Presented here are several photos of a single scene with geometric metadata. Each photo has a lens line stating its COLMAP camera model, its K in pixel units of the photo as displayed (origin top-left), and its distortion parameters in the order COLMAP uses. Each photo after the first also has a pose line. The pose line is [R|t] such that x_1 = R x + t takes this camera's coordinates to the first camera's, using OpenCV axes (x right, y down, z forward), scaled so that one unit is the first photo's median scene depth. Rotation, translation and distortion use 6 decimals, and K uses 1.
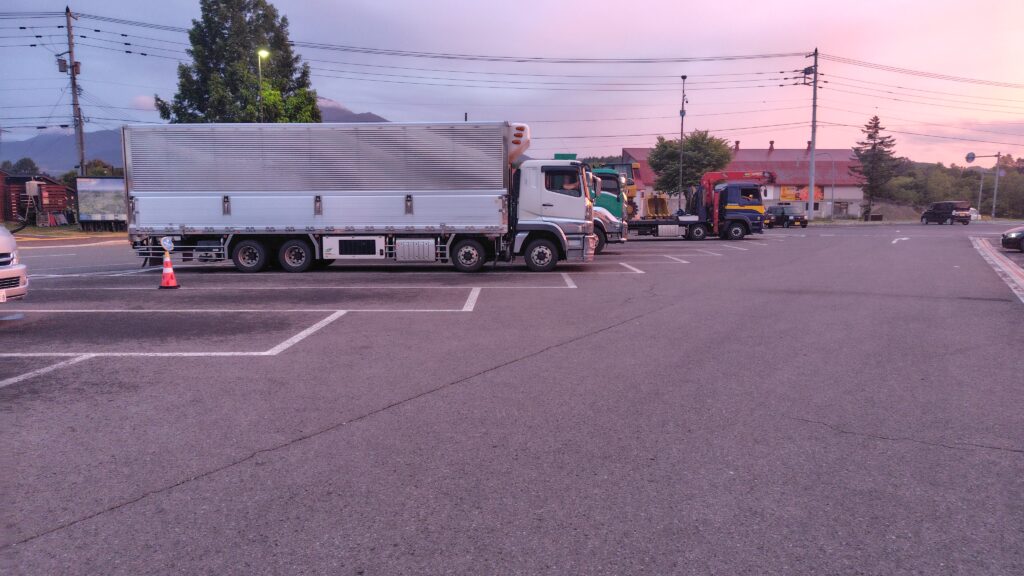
lens RADIAL K [[663.6, 0, 506.9], [0, 663.6, 293.5], [0, 0, 1]] dist [0.002607, -0.009094]
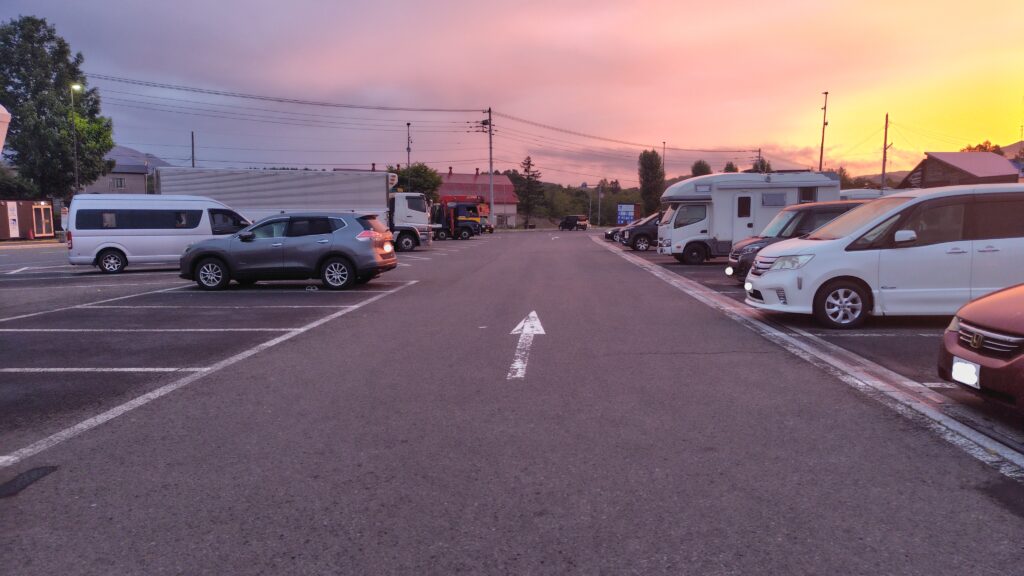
lens RADIAL K [[663.6, 0, 514.3], [0, 663.6, 287.4], [0, 0, 1]] dist [0.002607, -0.009094]
pose [[0.875042, -0.050510, 0.481404, -0.189868], [0.064339, 0.997853, -0.012252, 0.035319], [-0.479752, 0.041694, 0.876413, -0.252673]]
